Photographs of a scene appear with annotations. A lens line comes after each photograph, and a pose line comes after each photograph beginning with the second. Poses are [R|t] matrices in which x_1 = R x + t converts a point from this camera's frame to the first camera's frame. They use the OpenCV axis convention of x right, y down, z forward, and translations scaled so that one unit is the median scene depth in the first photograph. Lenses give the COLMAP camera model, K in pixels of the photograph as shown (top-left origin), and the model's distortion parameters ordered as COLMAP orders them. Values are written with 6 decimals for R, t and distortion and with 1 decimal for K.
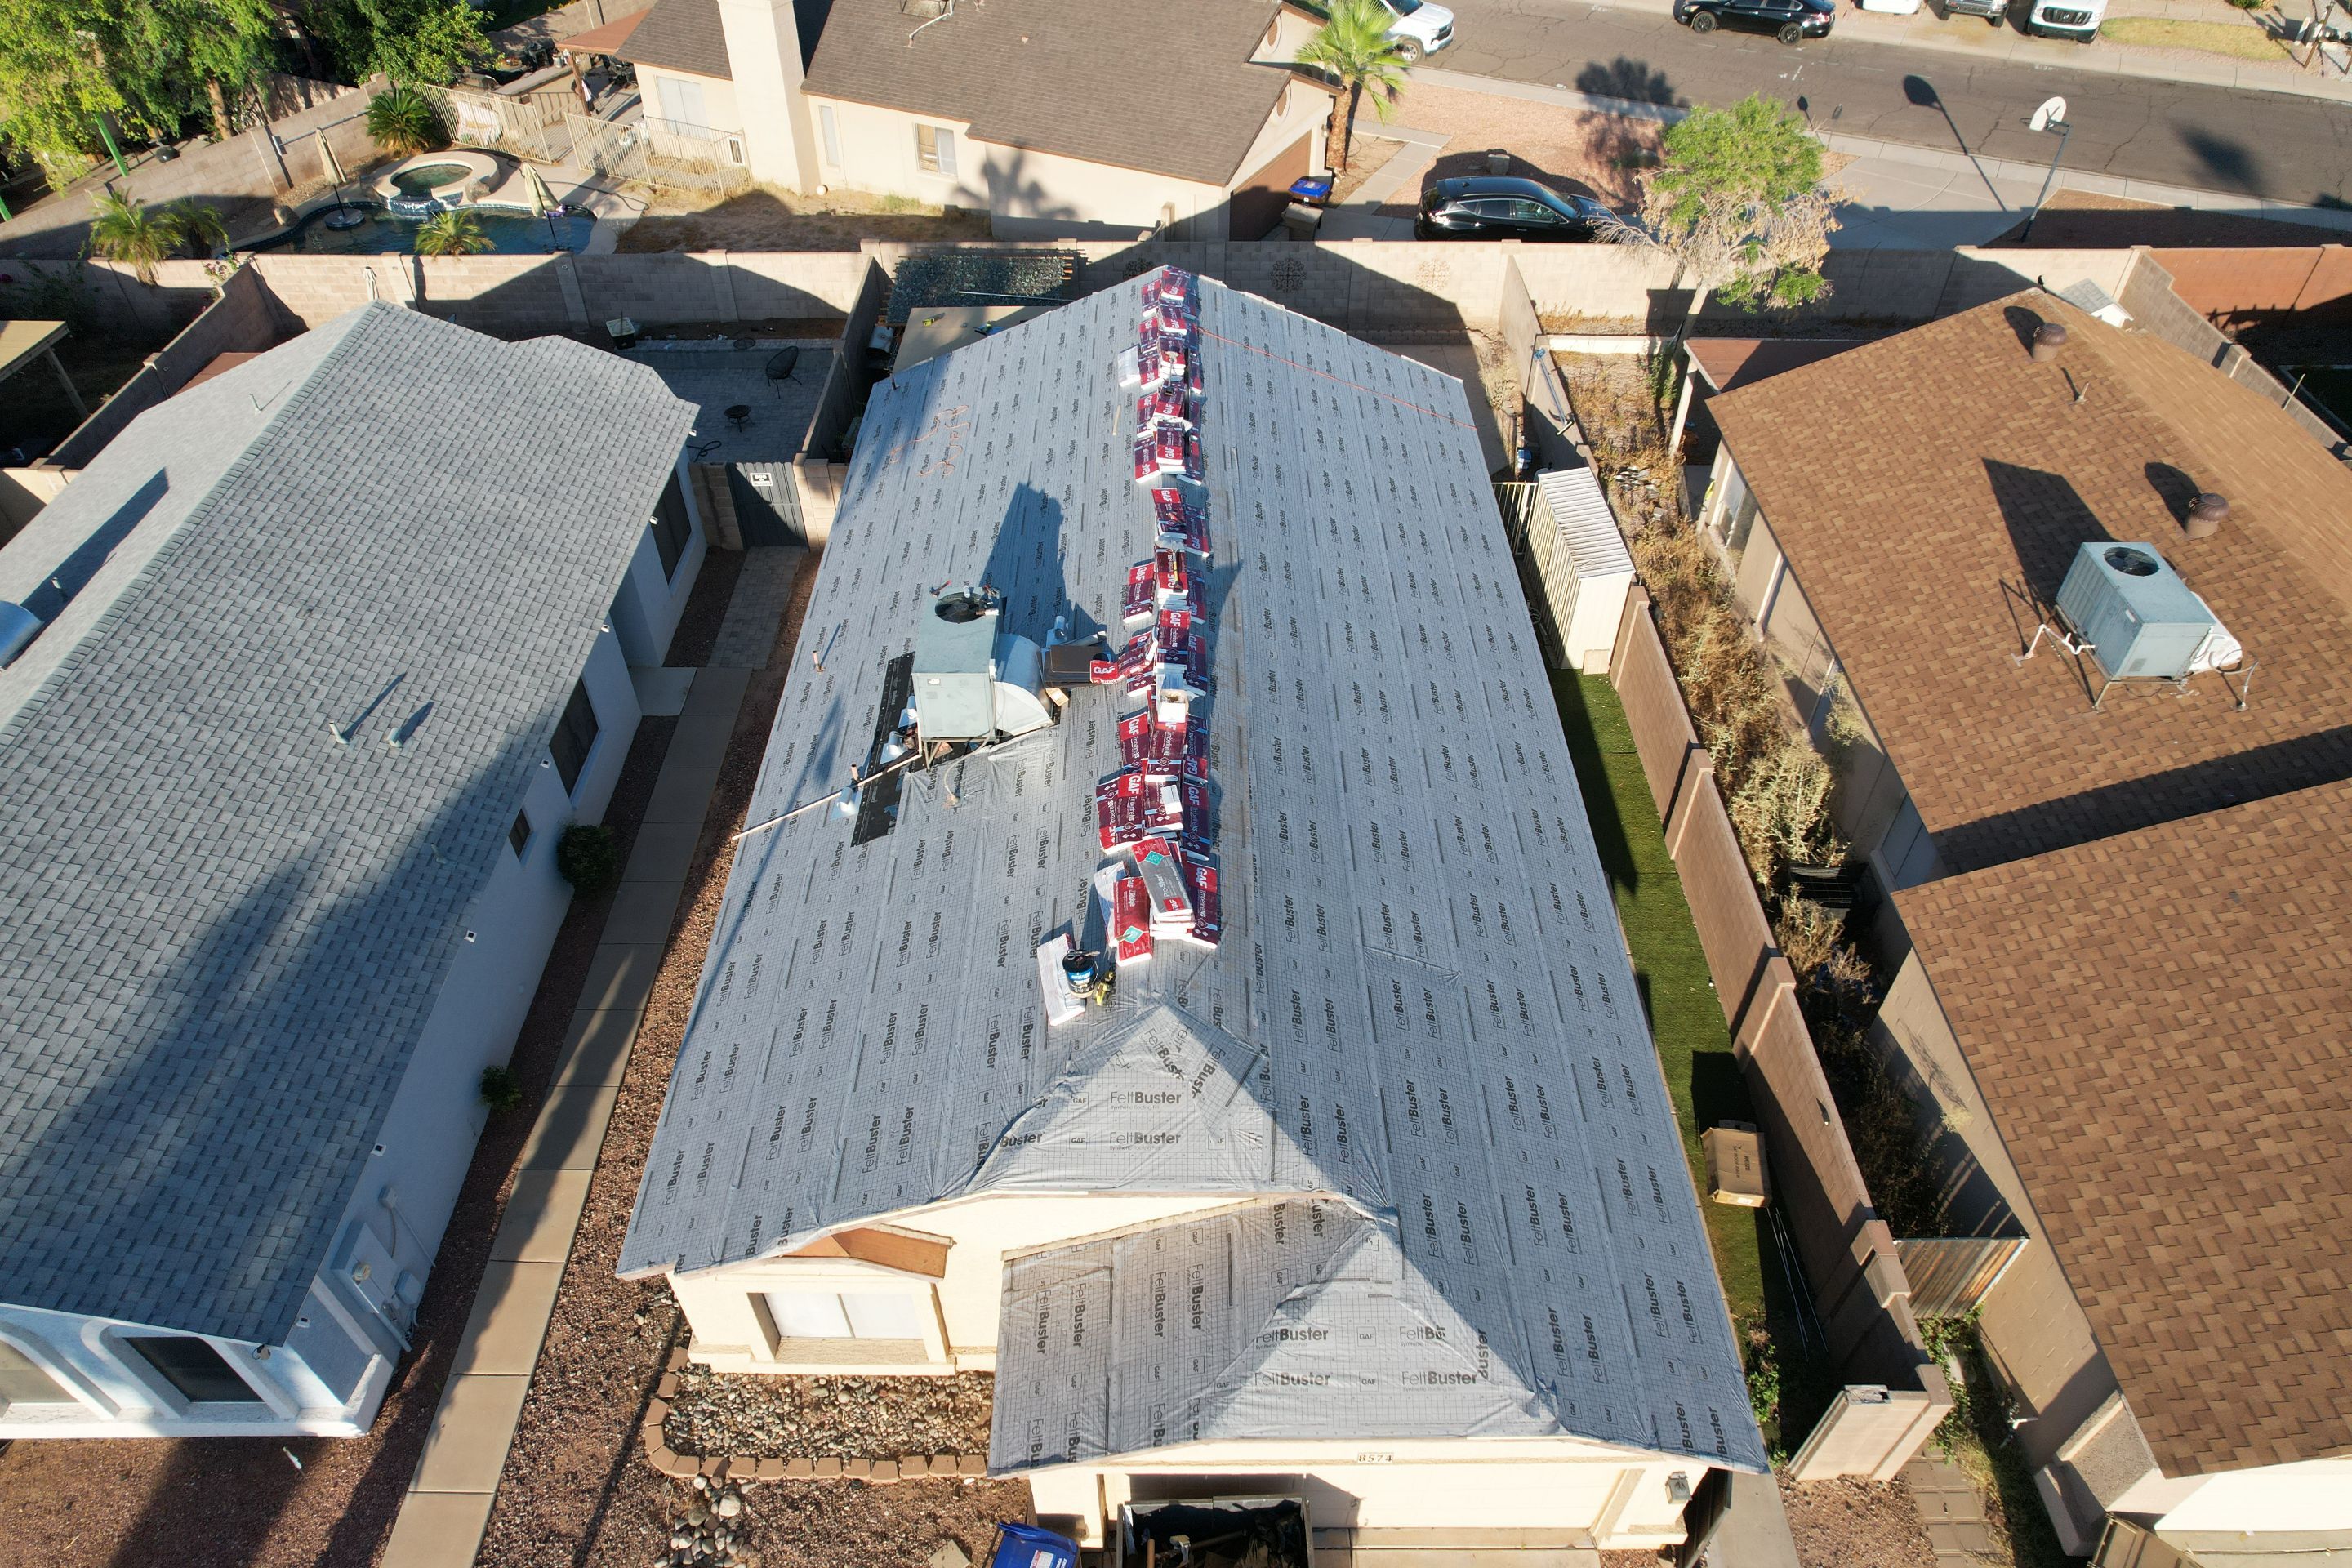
lens RADIAL K [[1504.9, 0, 1165.2], [0, 1504.9, 796.3], [0, 0, 1]] dist [-0.077940, 0.070186]
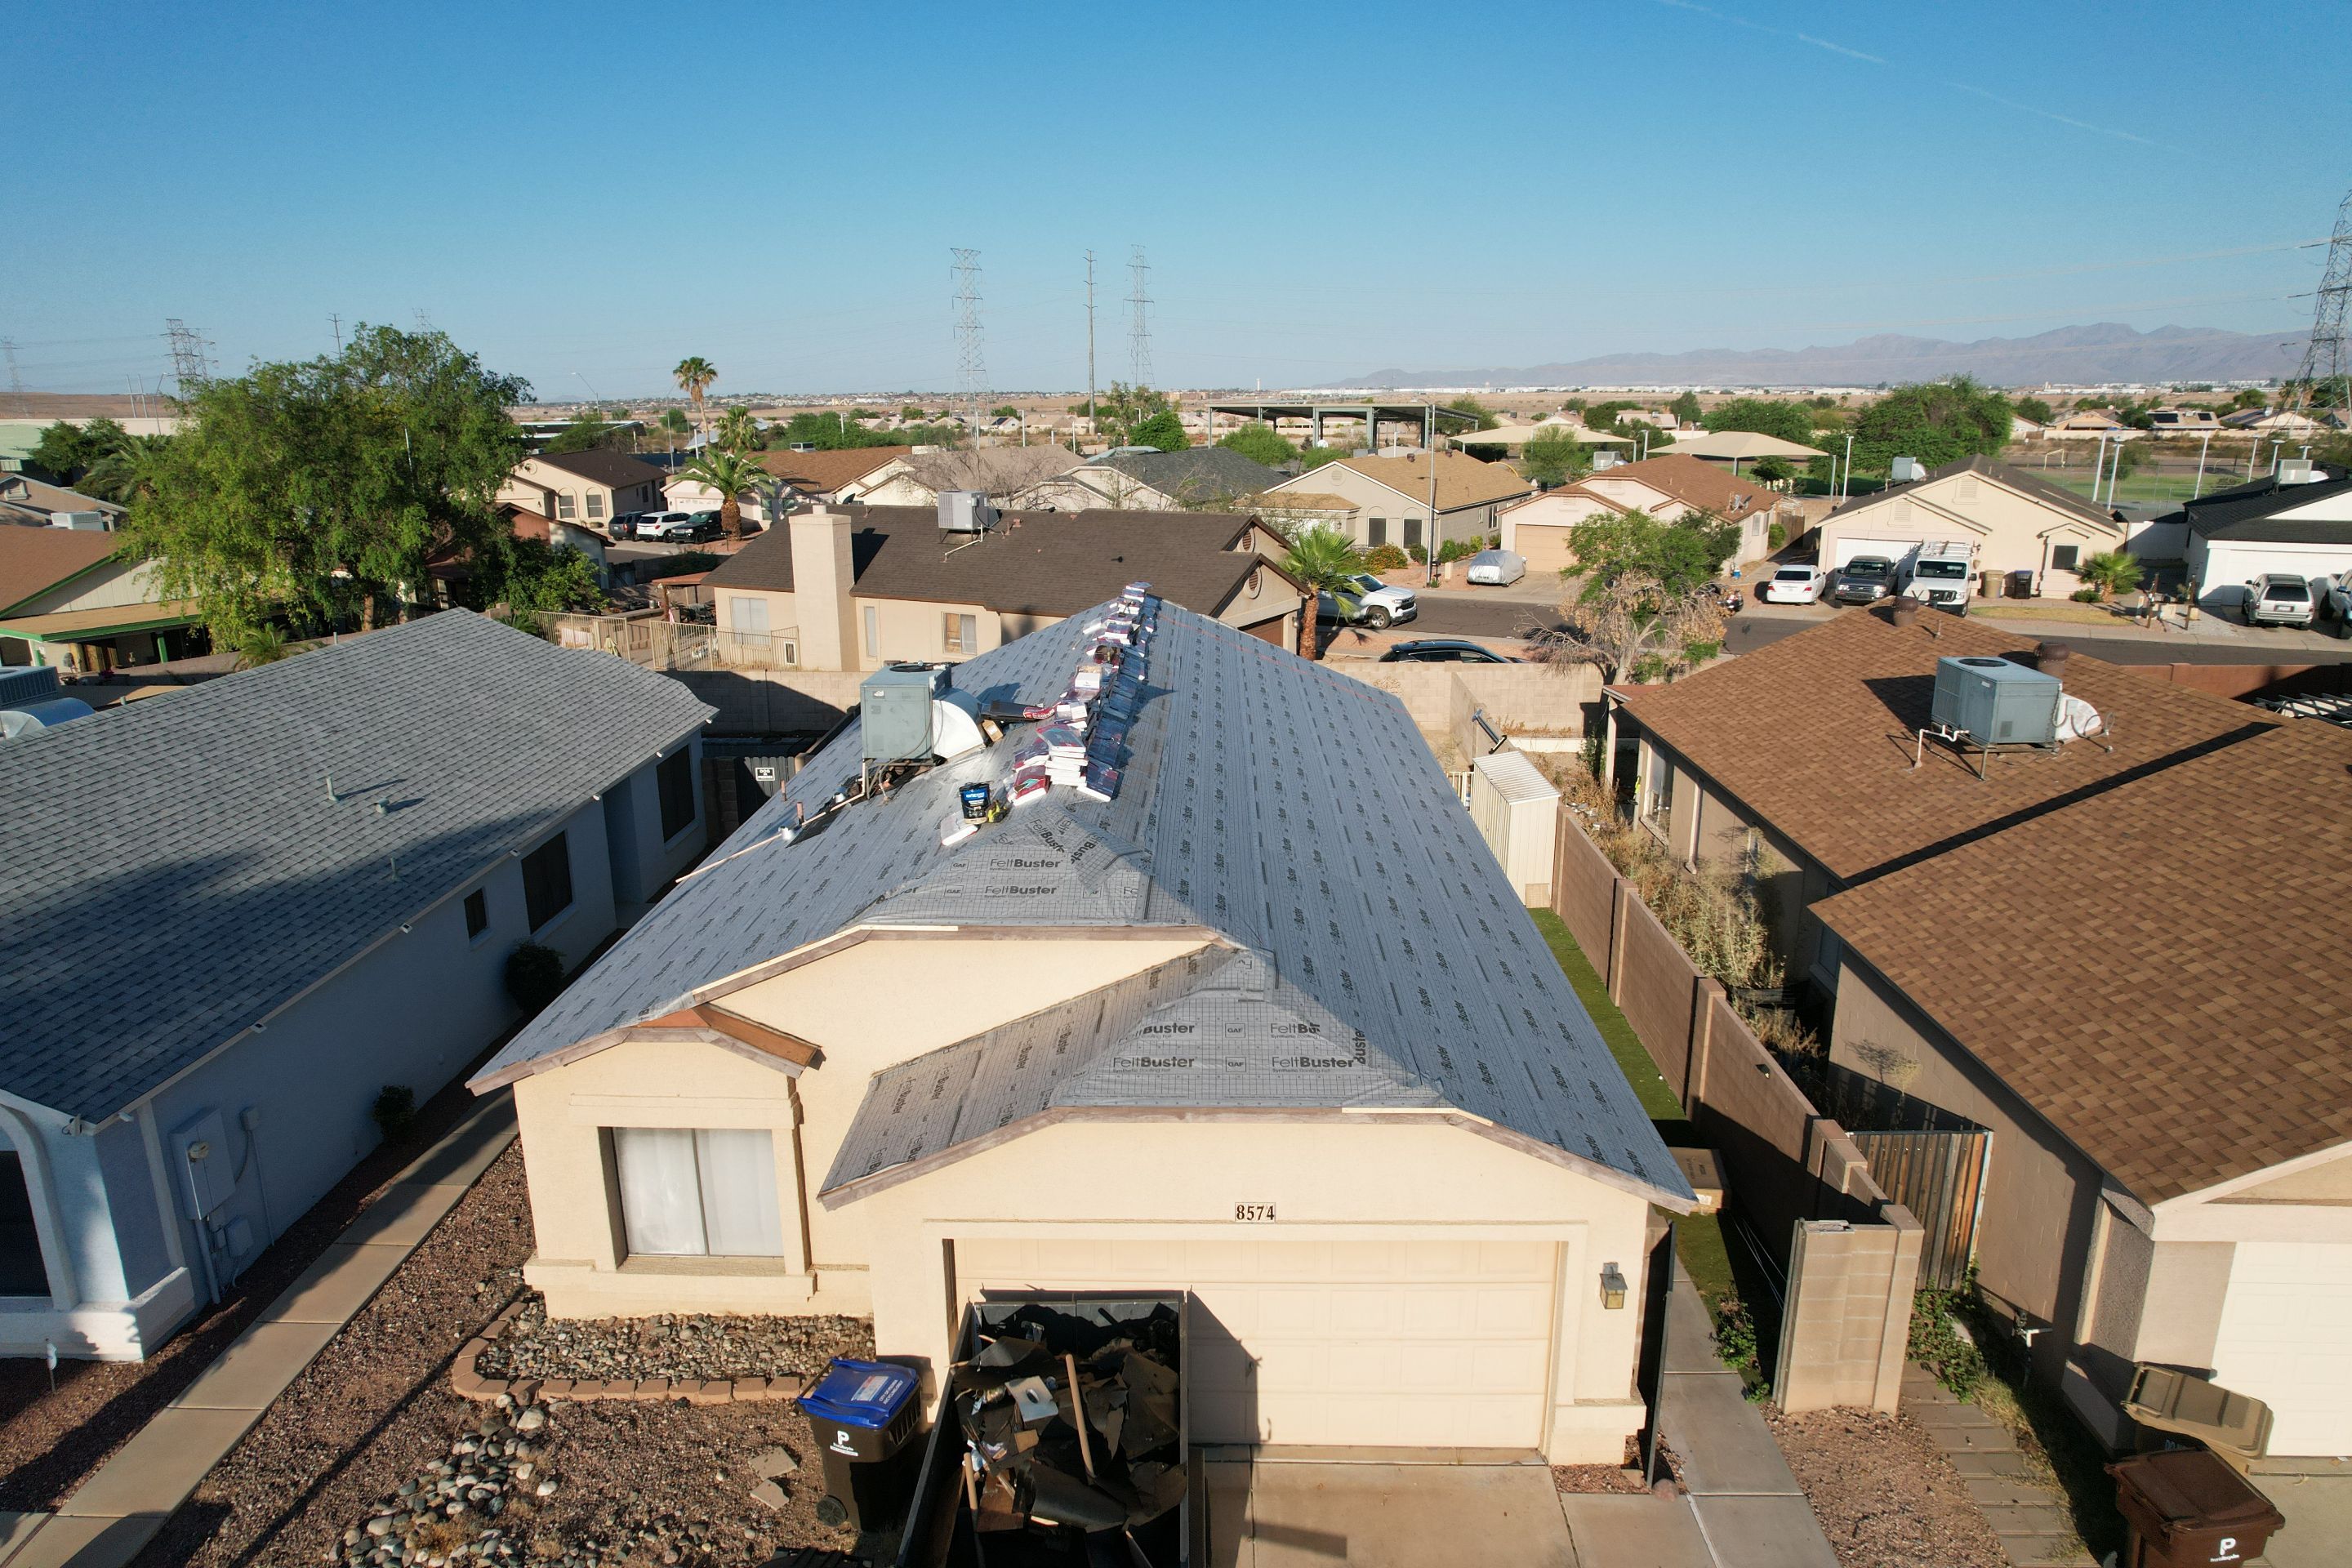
lens RADIAL K [[1504.9, 0, 1165.2], [0, 1504.9, 796.3], [0, 0, 1]] dist [-0.077940, 0.070186]
pose [[0.999590, 0.003988, -0.028352, 0.095302], [-0.017036, 0.878732, -0.477012, 0.556616], [0.023011, 0.477299, 0.878439, 0.080664]]
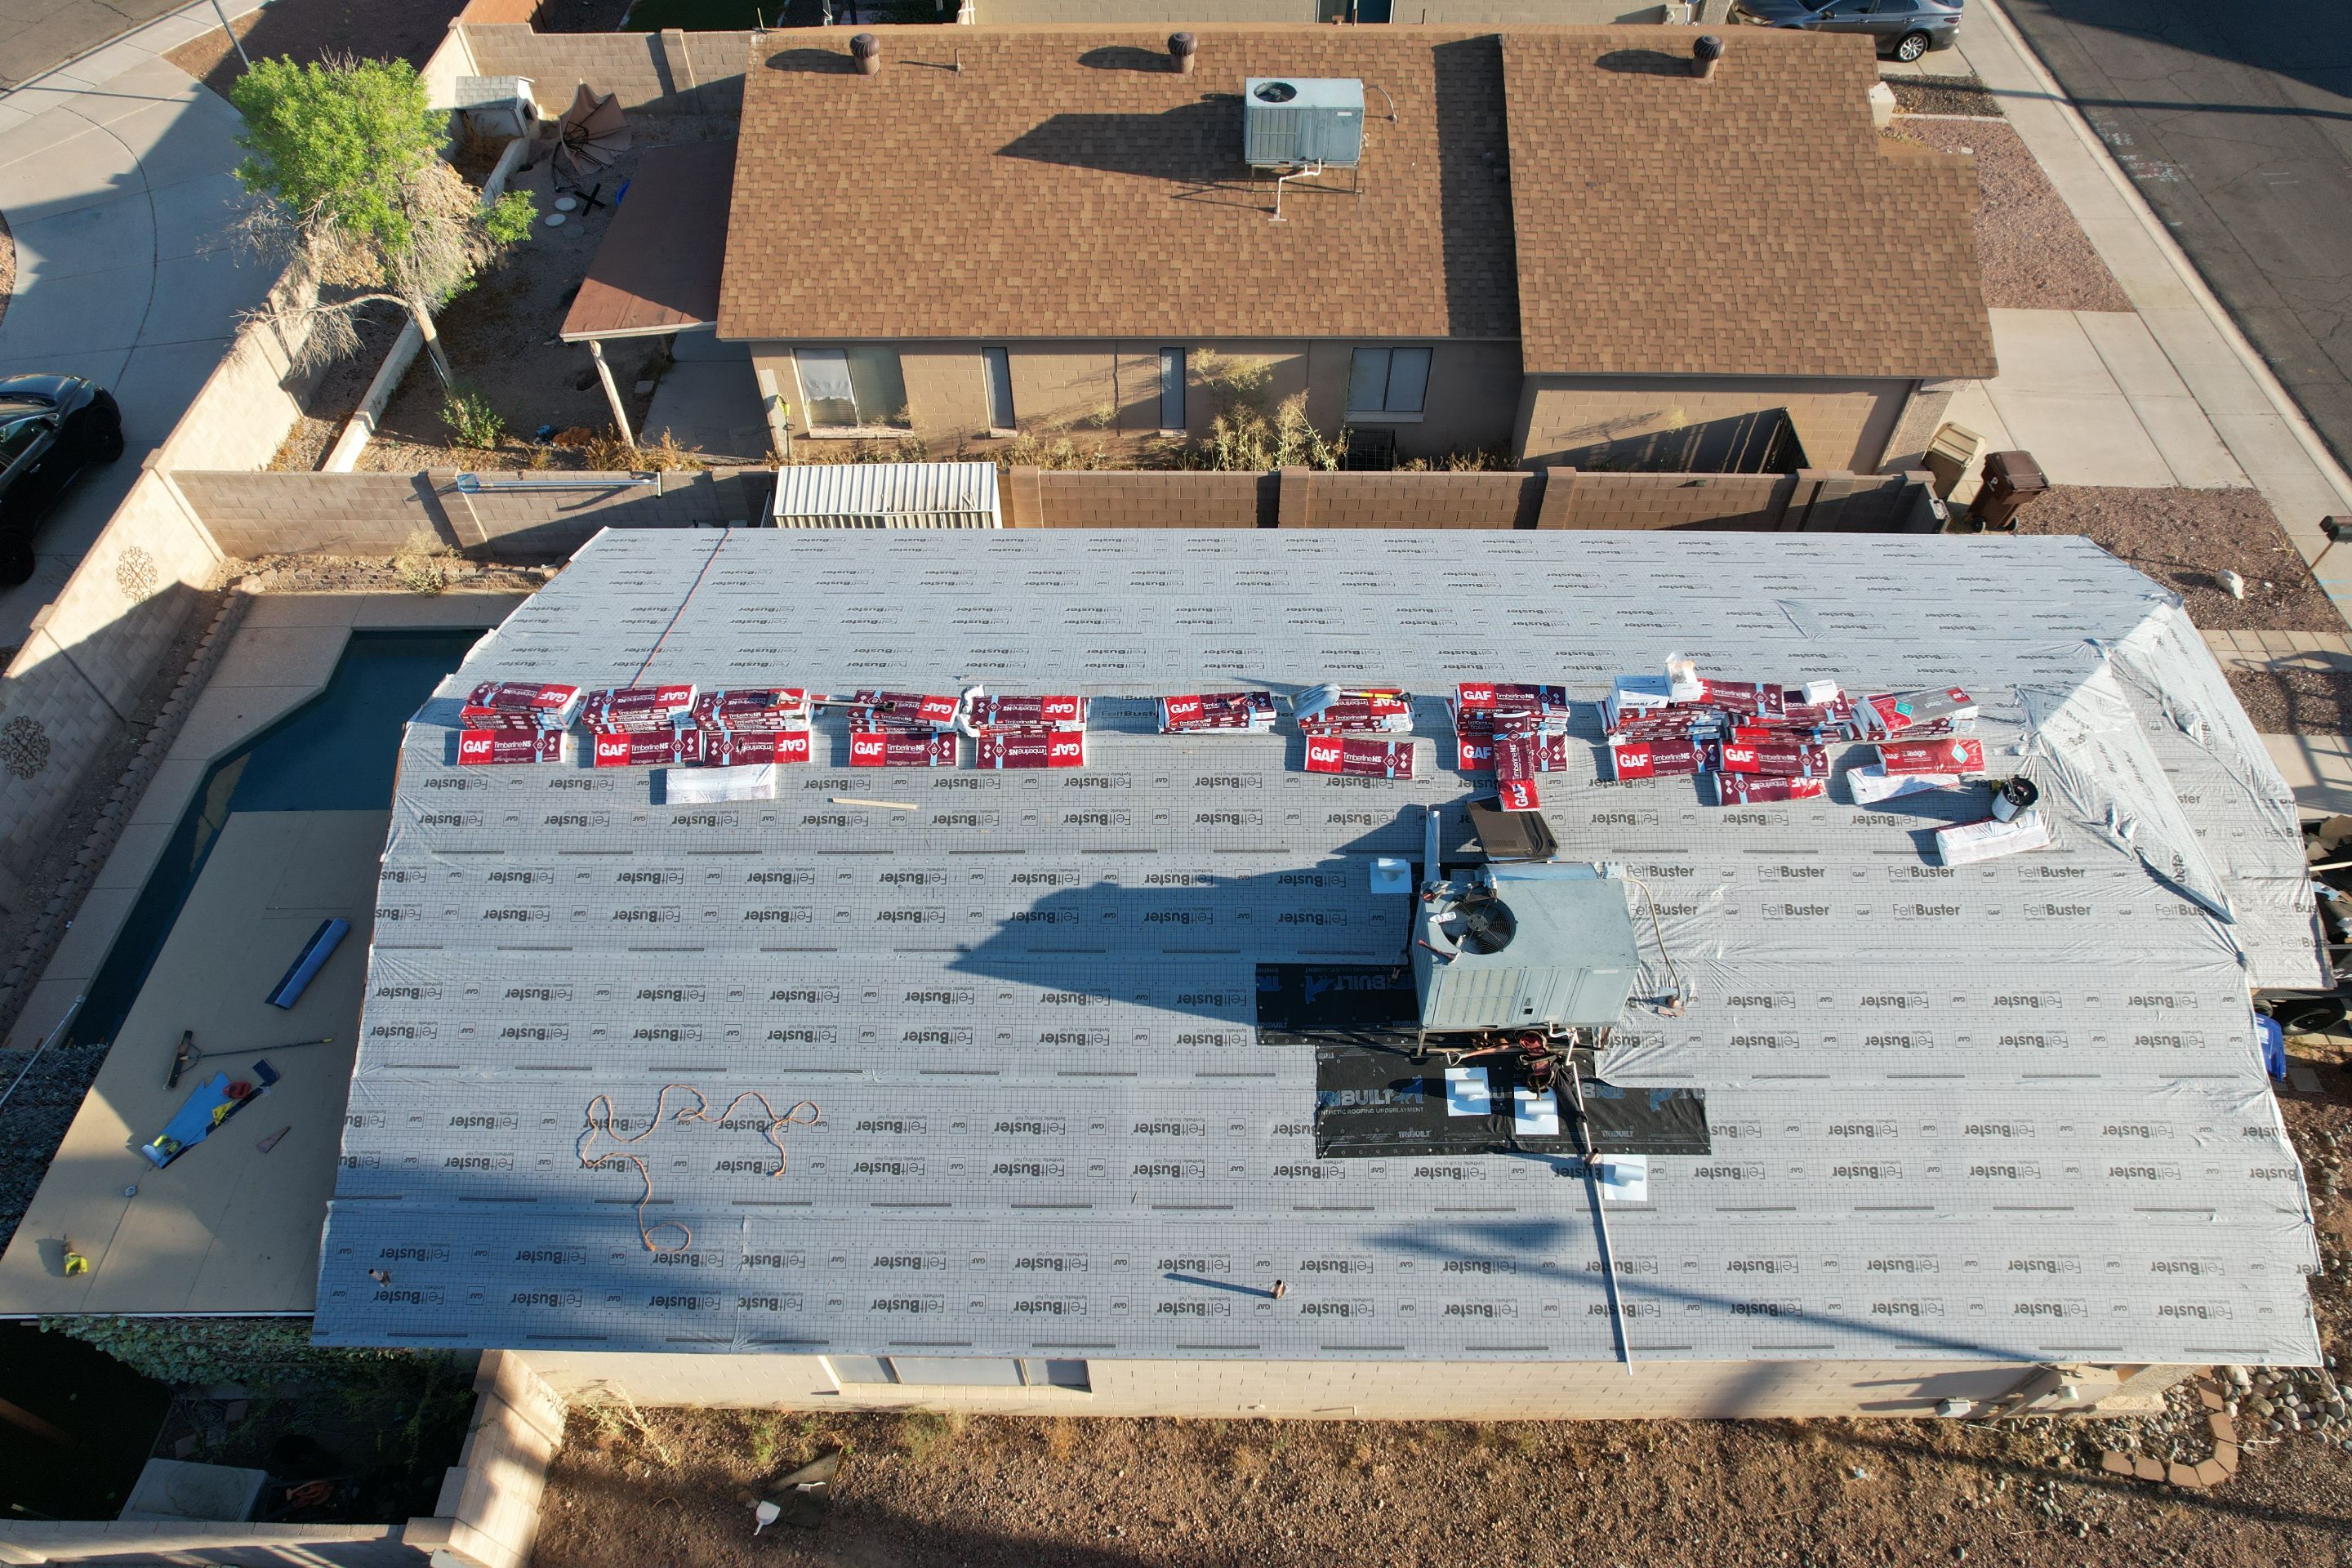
lens RADIAL K [[1504.9, 0, 1165.2], [0, 1504.9, 796.3], [0, 0, 1]] dist [-0.077940, 0.070186]
pose [[0.009095, -0.780907, 0.624581, -0.609469], [0.695824, 0.453525, 0.556905, -0.744300], [-0.718155, 0.429534, 0.547499, 0.796004]]
